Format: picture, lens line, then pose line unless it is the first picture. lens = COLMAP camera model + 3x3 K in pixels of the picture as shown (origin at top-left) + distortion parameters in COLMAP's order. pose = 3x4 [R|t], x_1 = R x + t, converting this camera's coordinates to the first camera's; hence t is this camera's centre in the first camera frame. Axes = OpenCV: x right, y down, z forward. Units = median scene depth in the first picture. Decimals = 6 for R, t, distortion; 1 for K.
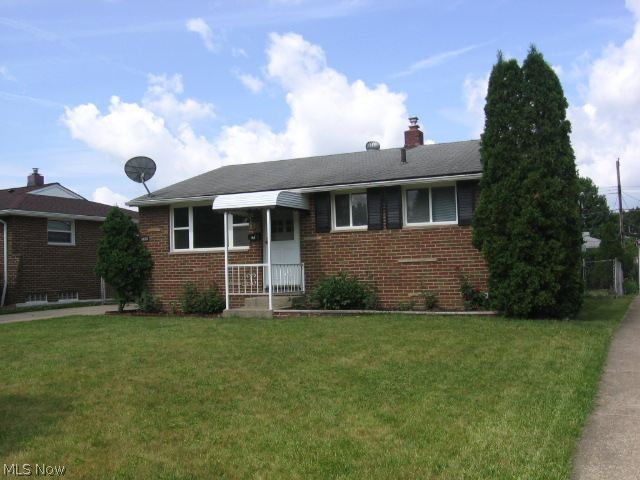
lens RADIAL K [[700.1, 0, 399.8], [0, 700.1, 240.9], [0, 0, 1]] dist [-0.035219, 0.001628]
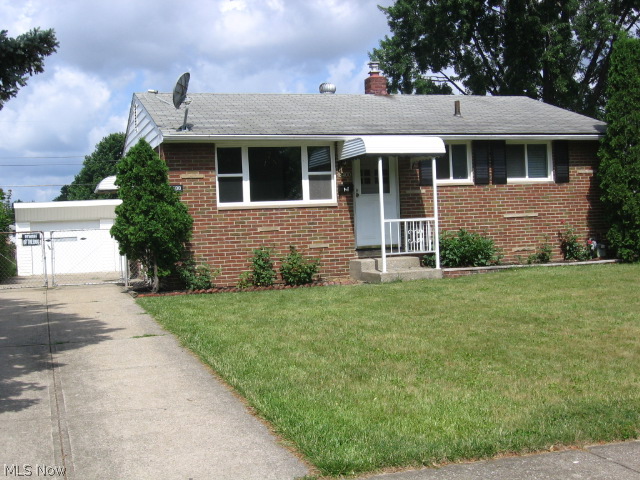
lens RADIAL K [[919.3, 0, 320.0], [0, 919.3, 240.0], [0, 0, 1]] dist [-0.016409, -0.014701]
pose [[0.680819, -0.011322, 0.732364, -1.089119], [-0.000357, 0.999875, 0.015788, 0.040431], [-0.732452, -0.011010, 0.680730, 0.292835]]
